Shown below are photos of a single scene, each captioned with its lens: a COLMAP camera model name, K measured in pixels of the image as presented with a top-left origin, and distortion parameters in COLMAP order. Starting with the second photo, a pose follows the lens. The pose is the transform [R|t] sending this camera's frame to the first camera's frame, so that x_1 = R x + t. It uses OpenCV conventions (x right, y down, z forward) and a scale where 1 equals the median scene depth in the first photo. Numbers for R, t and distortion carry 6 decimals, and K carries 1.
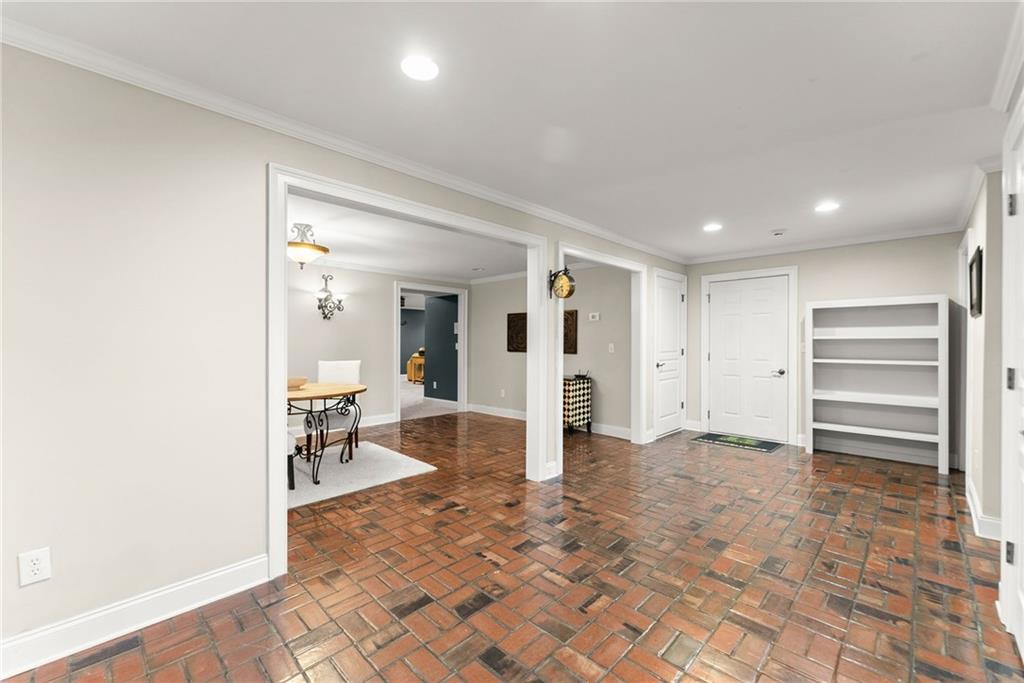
lens RADIAL K [[419.7, 0, 508.7], [0, 419.7, 340.4], [0, 0, 1]] dist [0.010199, -0.000204]
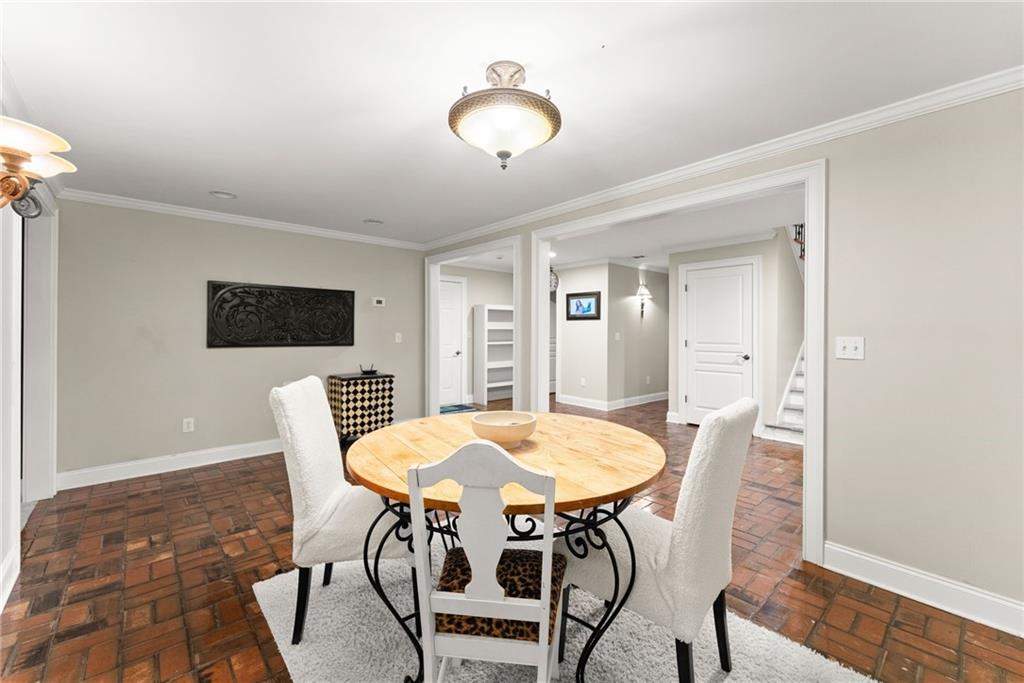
lens RADIAL K [[419.7, 0, 506.7], [0, 419.7, 335.8], [0, 0, 1]] dist [0.010199, -0.000204]
pose [[0.071394, -0.009365, 0.997404, -0.792428], [-0.004189, 0.999944, 0.009689, 0.005437], [-0.997439, -0.004870, 0.071351, 0.826985]]
